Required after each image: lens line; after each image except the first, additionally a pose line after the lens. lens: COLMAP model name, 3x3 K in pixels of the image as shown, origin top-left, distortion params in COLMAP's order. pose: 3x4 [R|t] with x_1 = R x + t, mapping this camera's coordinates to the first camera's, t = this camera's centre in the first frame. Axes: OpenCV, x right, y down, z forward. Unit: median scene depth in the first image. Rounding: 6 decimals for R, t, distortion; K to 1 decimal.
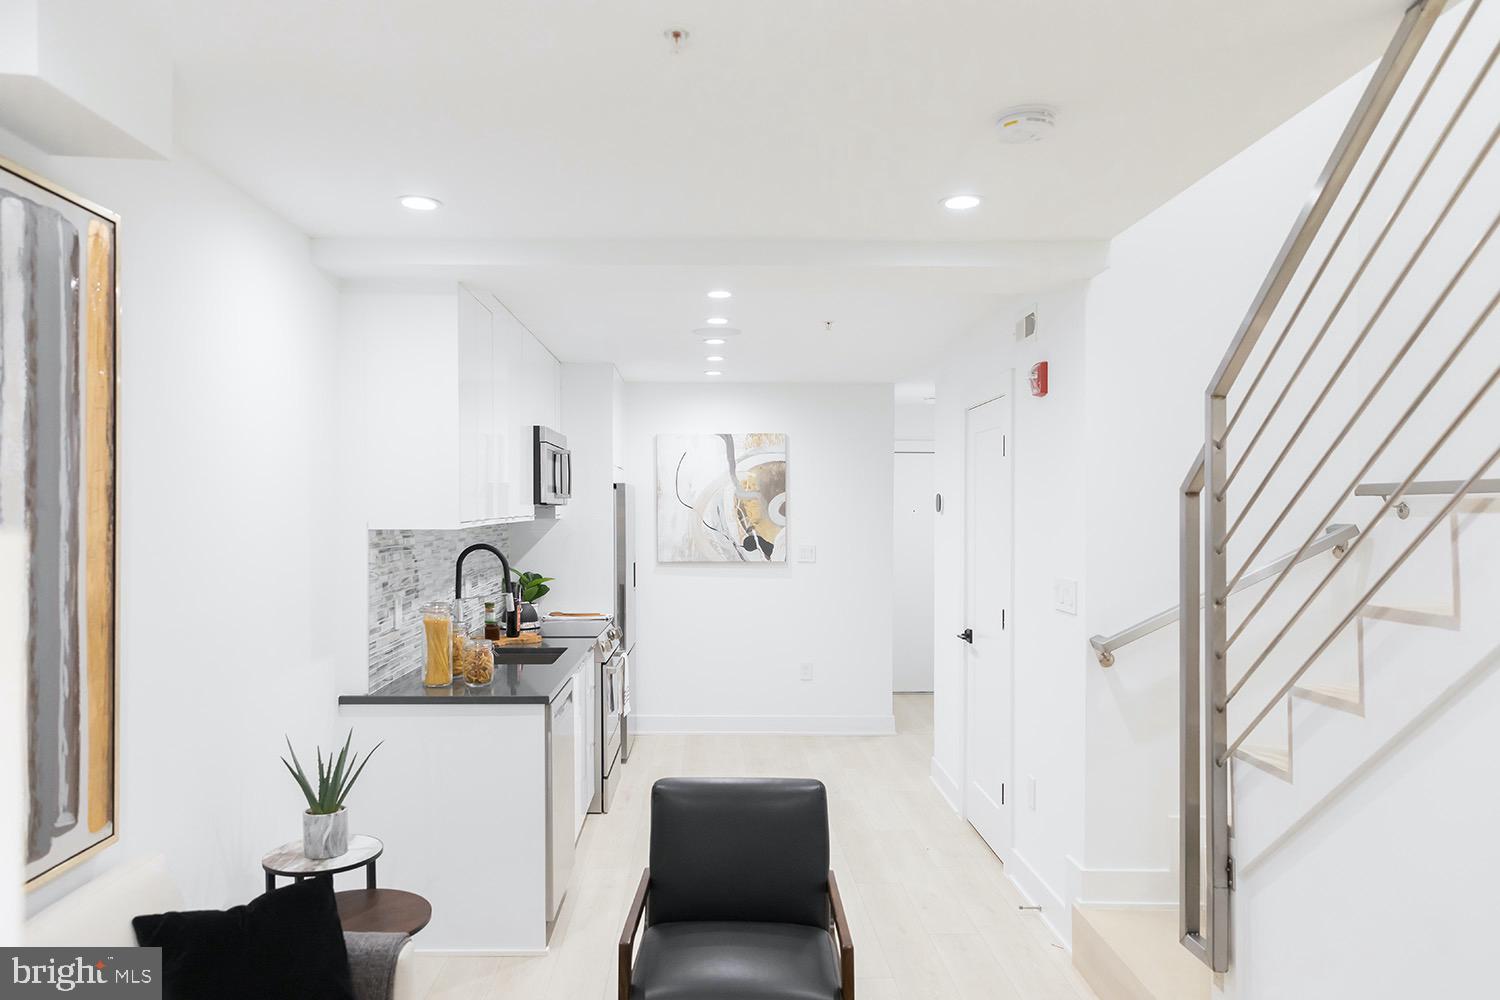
lens RADIAL K [[1053.4, 0, 746.6], [0, 1053.4, 502.3], [0, 0, 1]] dist [0.030064, -0.006977]
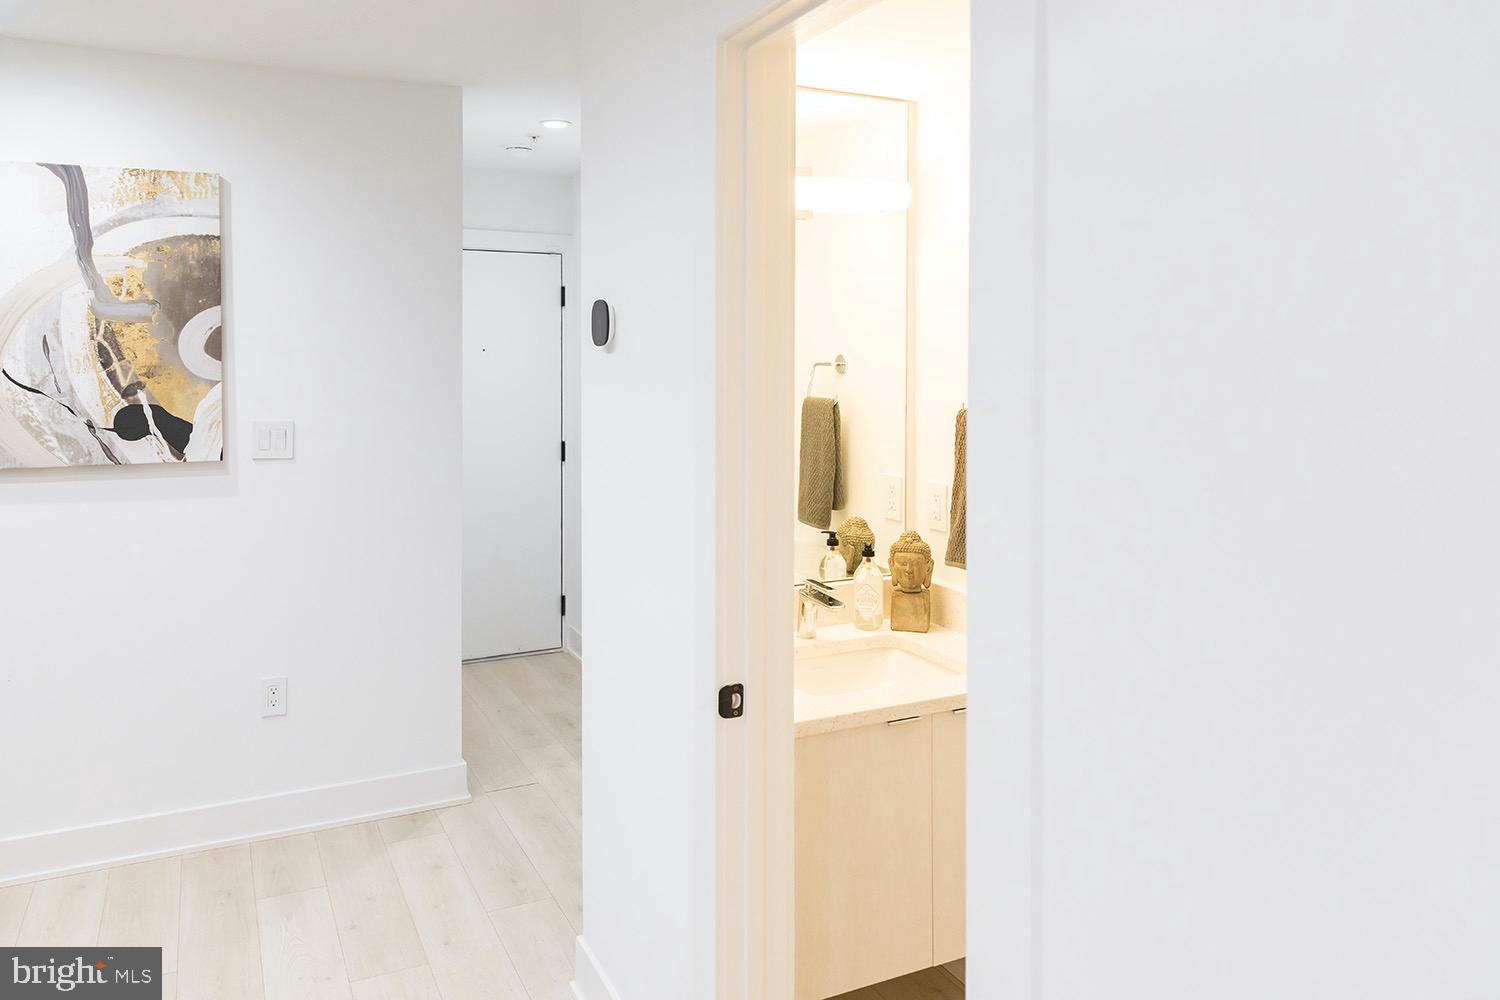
lens RADIAL K [[1053.4, 0, 702.8], [0, 1053.4, 370.1], [0, 0, 1]] dist [0.030064, -0.006977]
pose [[0.925310, -0.002078, 0.379205, 0.055030], [-0.001776, 0.999950, 0.009815, 0.012819], [-0.379206, -0.009756, 0.925261, 0.507079]]
